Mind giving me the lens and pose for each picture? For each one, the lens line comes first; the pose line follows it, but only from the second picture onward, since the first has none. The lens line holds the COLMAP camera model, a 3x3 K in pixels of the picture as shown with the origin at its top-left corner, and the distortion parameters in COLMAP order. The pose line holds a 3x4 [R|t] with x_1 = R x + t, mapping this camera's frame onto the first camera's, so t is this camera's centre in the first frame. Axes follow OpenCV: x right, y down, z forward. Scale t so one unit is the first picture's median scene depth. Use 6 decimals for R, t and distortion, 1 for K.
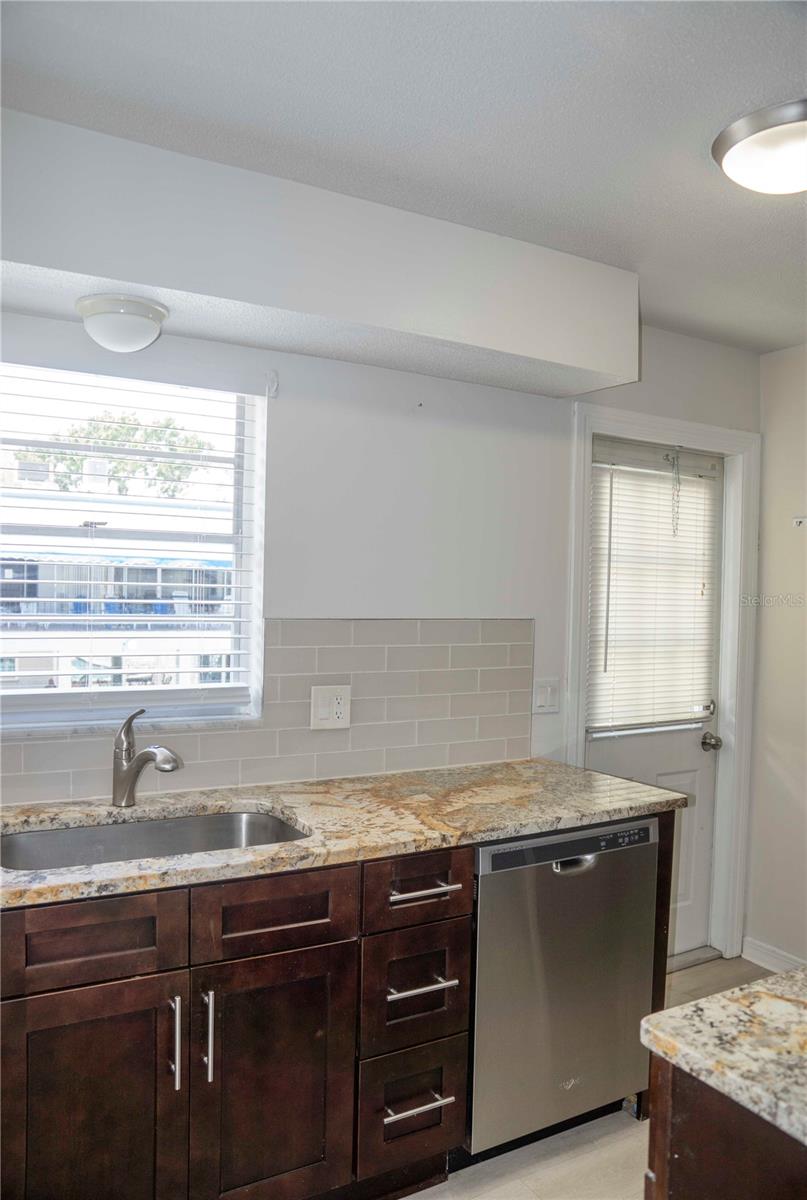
lens RADIAL K [[898.2, 0, 403.4], [0, 898.2, 614.9], [0, 0, 1]] dist [-0.141958, 0.113871]
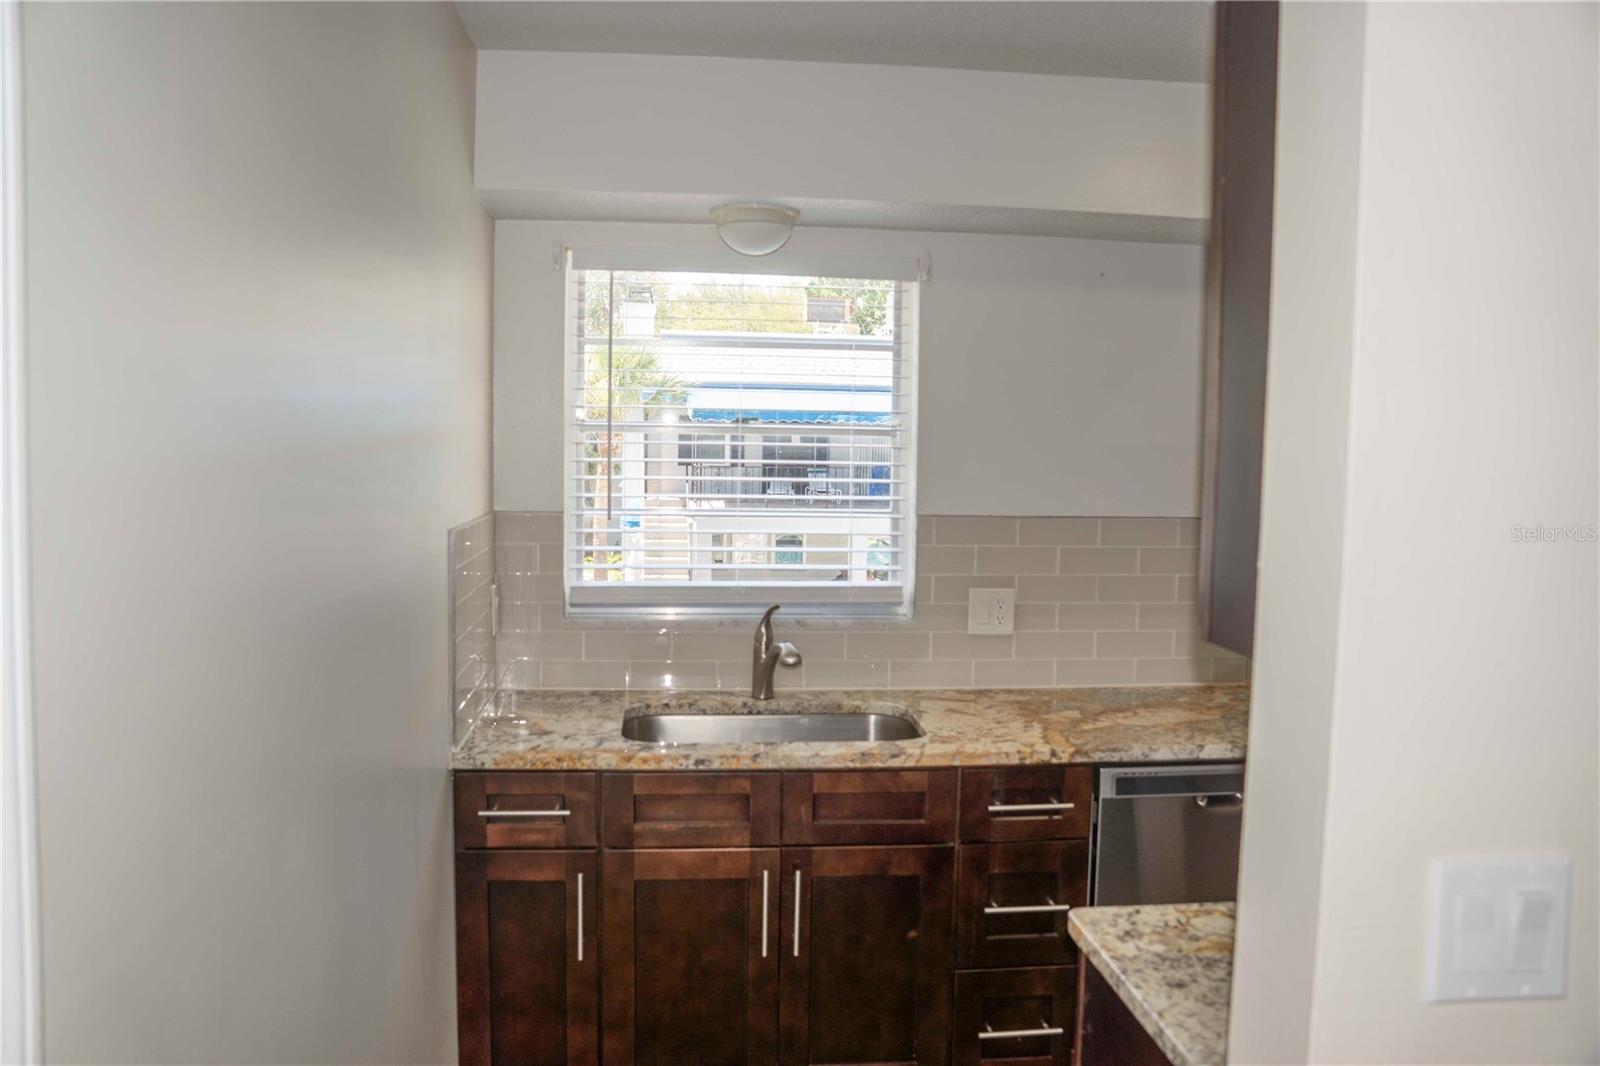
lens RADIAL K [[1166.0, 0, 800.0], [0, 1166.0, 533.0], [0, 0, 1]] dist [-0.116699, 0.001597]
pose [[0.913322, 0.021029, -0.406695, 0.297919], [-0.006108, 0.999261, 0.037953, -0.030058], [0.407193, -0.032179, 0.912775, -0.233232]]
